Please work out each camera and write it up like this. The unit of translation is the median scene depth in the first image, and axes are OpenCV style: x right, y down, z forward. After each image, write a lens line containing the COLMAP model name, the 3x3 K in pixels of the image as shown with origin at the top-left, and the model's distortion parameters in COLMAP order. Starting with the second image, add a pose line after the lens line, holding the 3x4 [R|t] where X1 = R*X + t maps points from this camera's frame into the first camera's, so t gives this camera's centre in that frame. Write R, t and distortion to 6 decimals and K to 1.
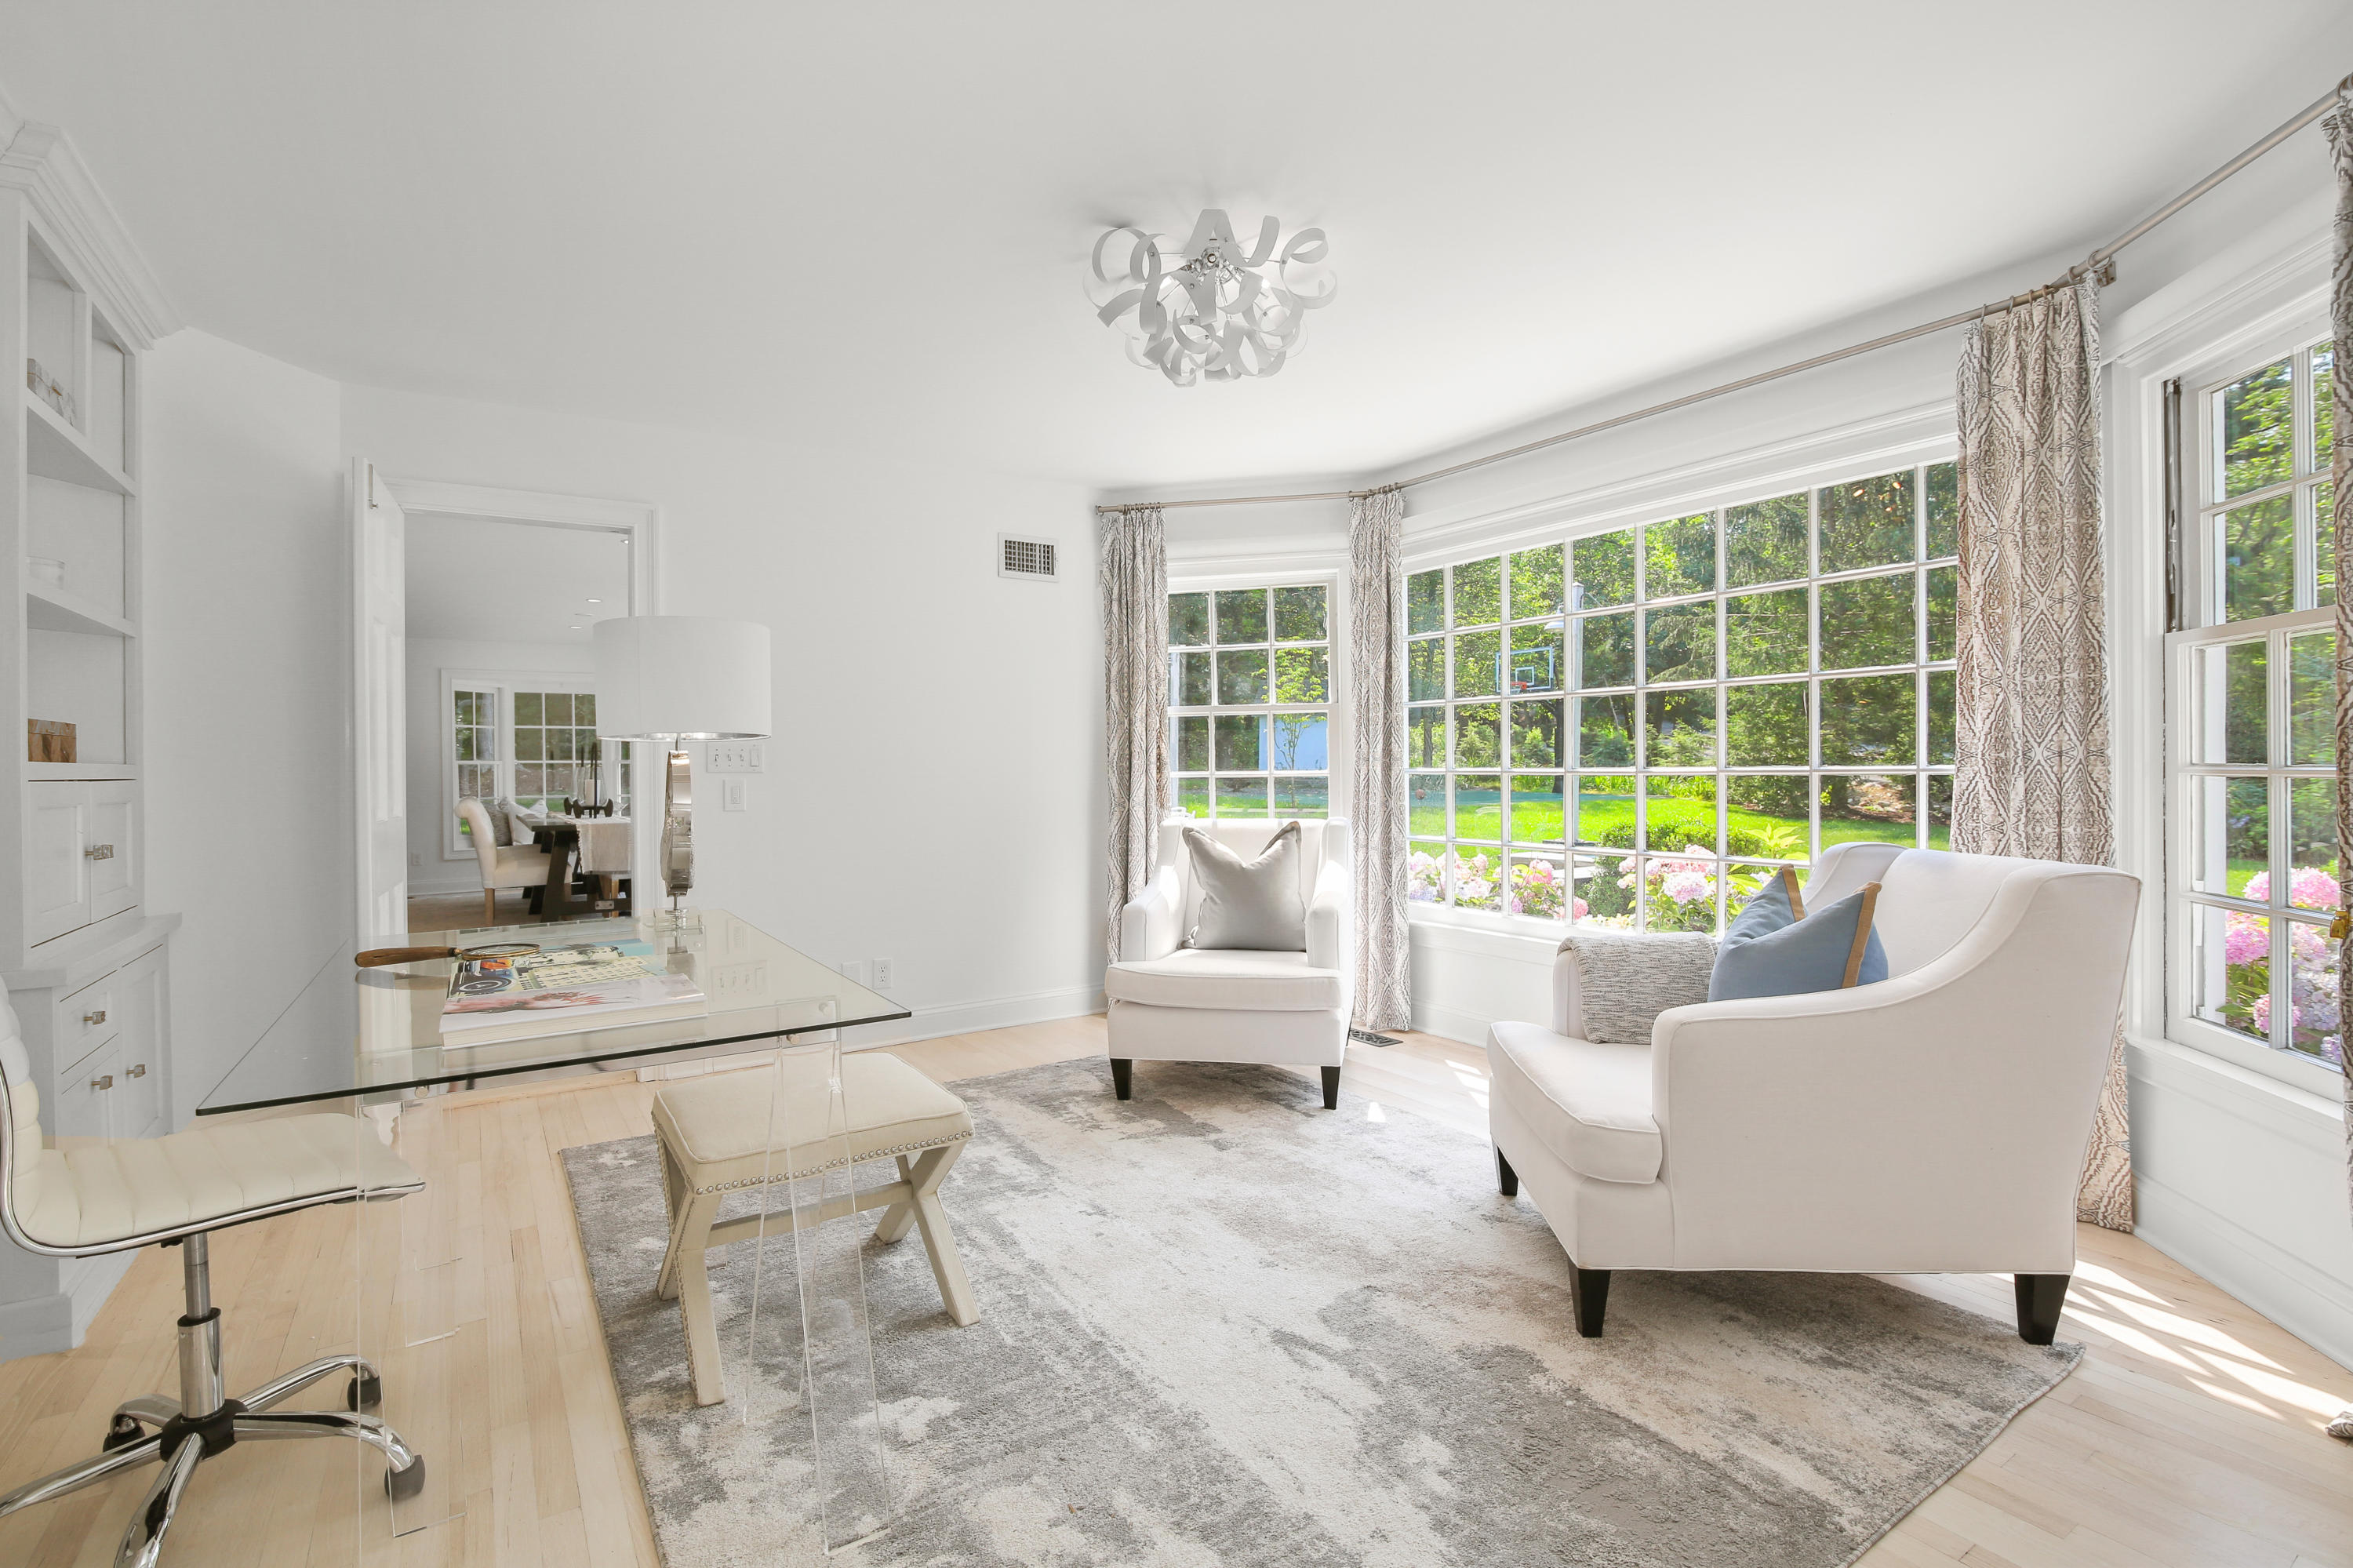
lens RADIAL K [[1081.3, 0, 1168.1], [0, 1081.3, 782.6], [0, 0, 1]] dist [-0.022415, 0.002056]
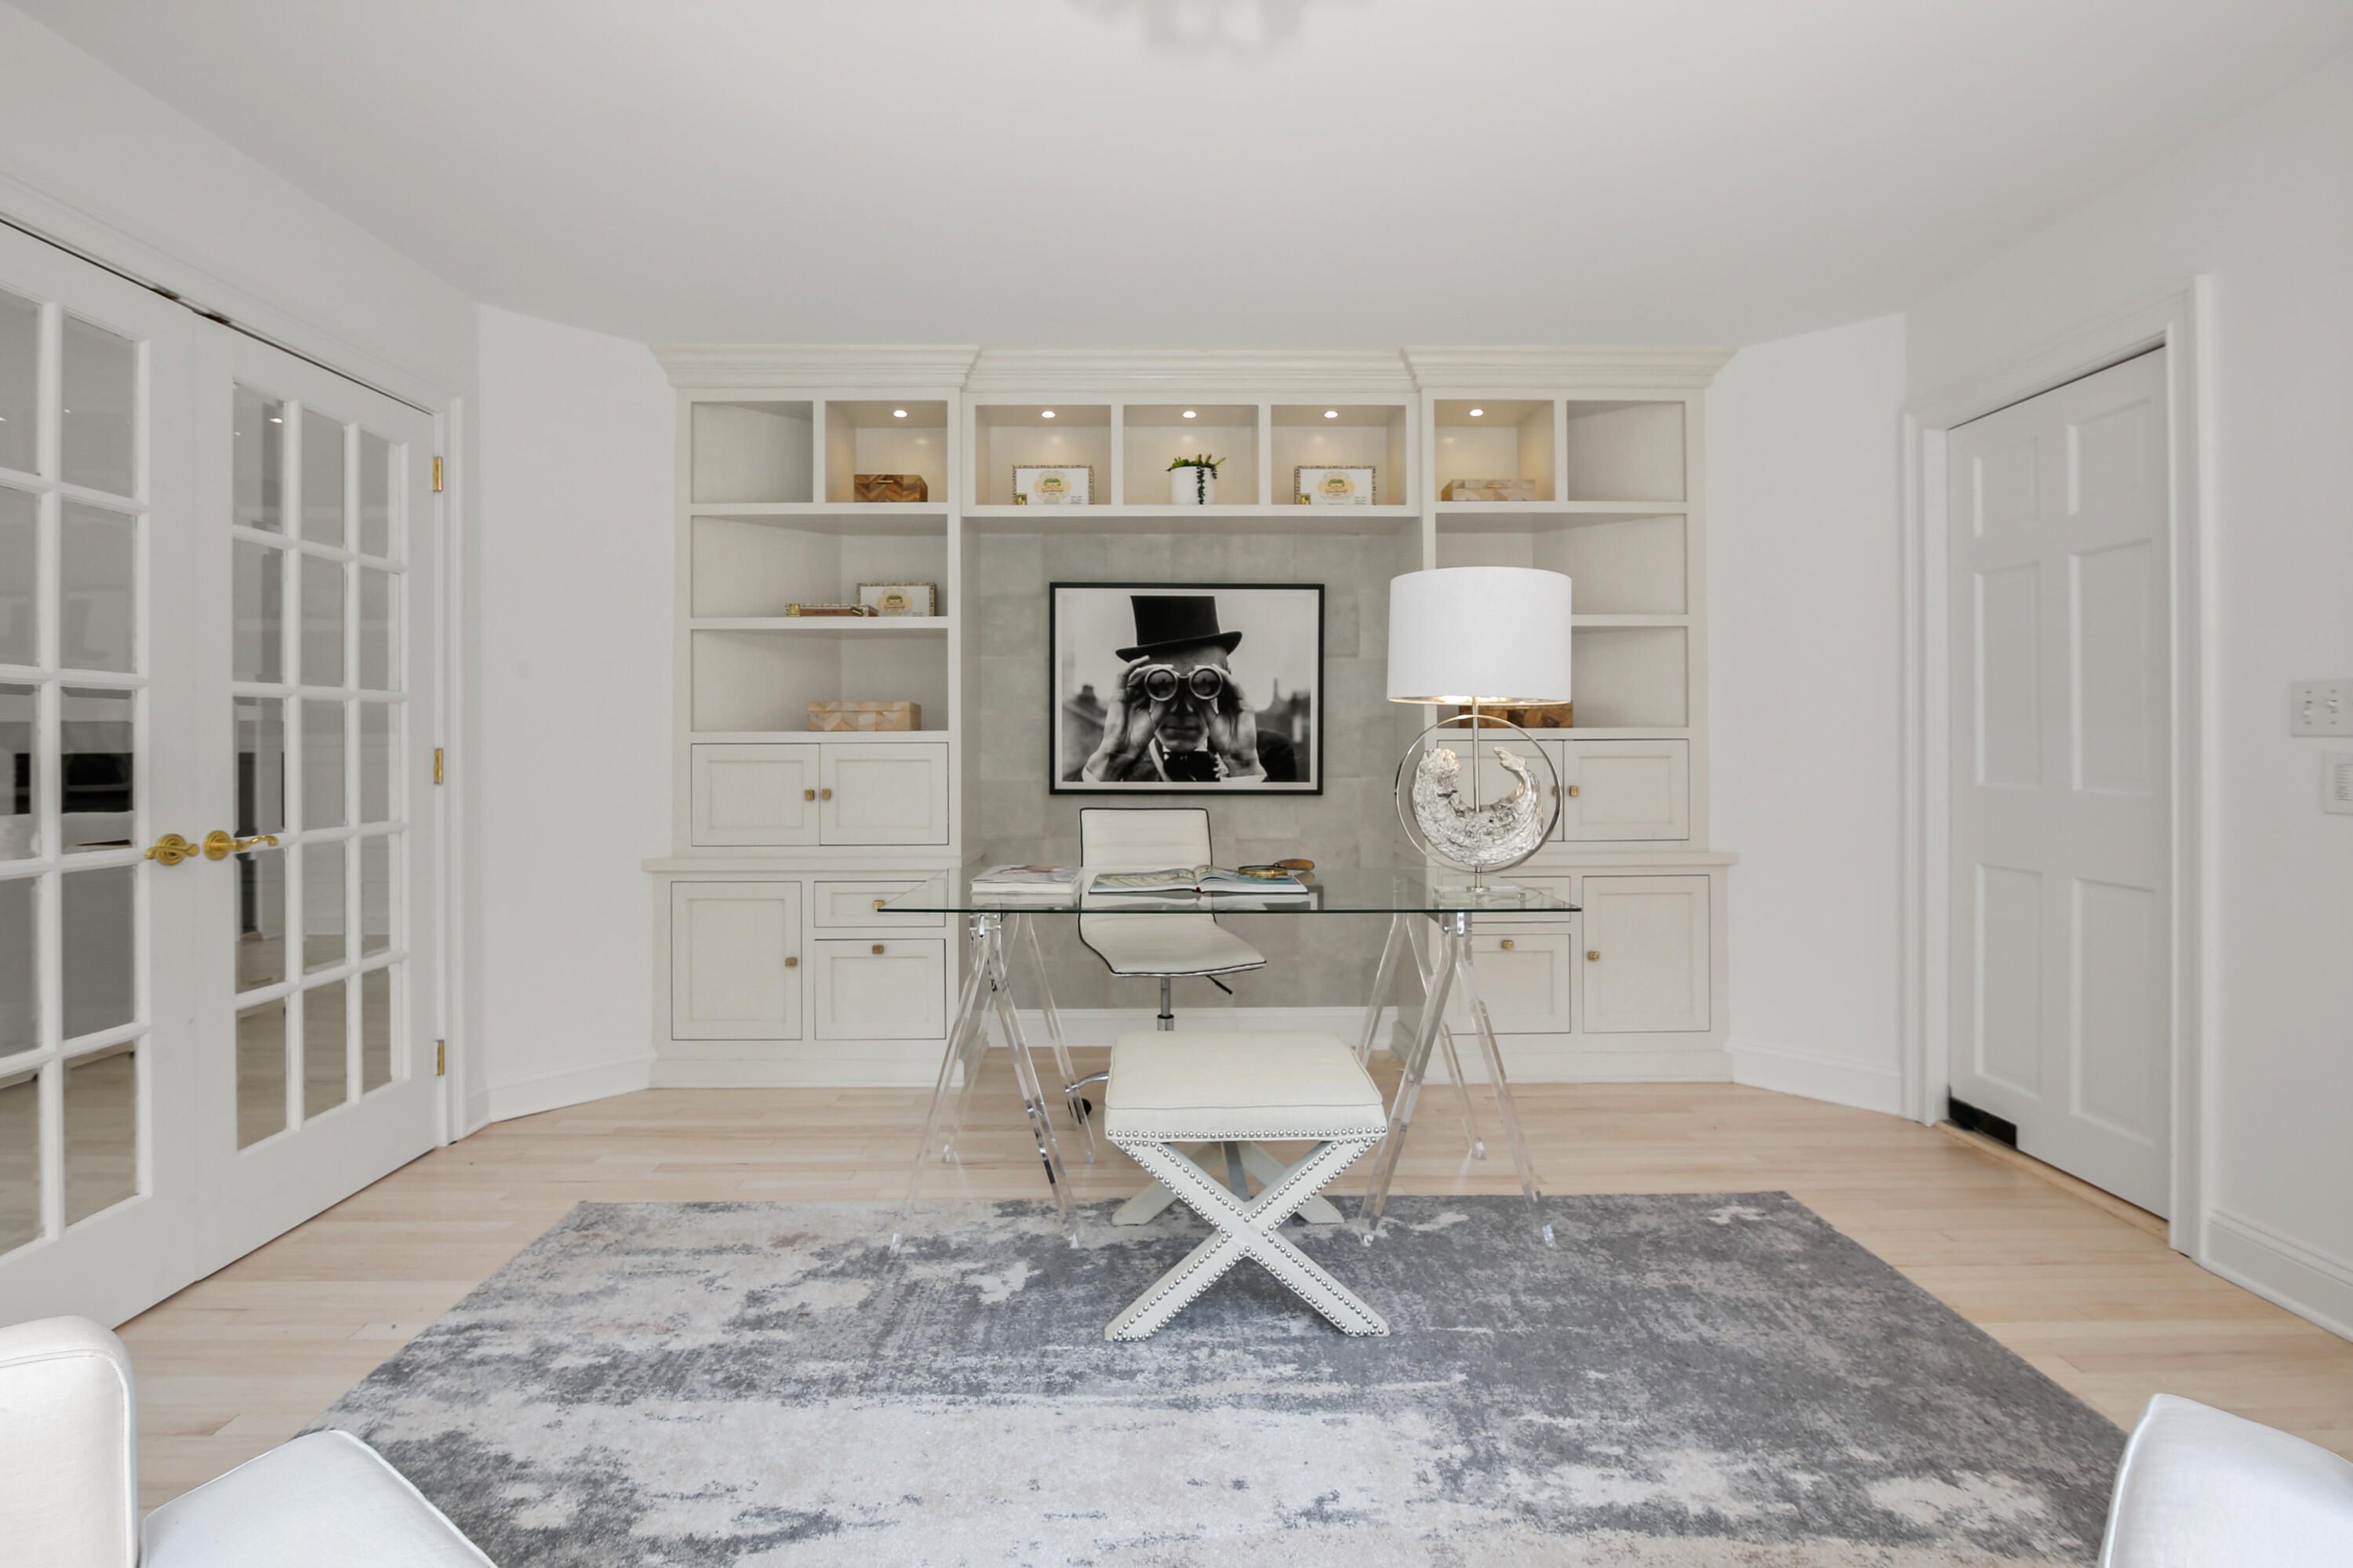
lens RADIAL K [[1081.3, 0, 1167.9], [0, 1081.3, 741.8], [0, 0, 1]] dist [-0.022415, 0.002056]
pose [[-0.534458, 0.013810, -0.845082, 0.393456], [-0.002369, 0.999838, 0.017836, -0.019611], [0.845192, 0.011535, -0.534339, 1.062963]]
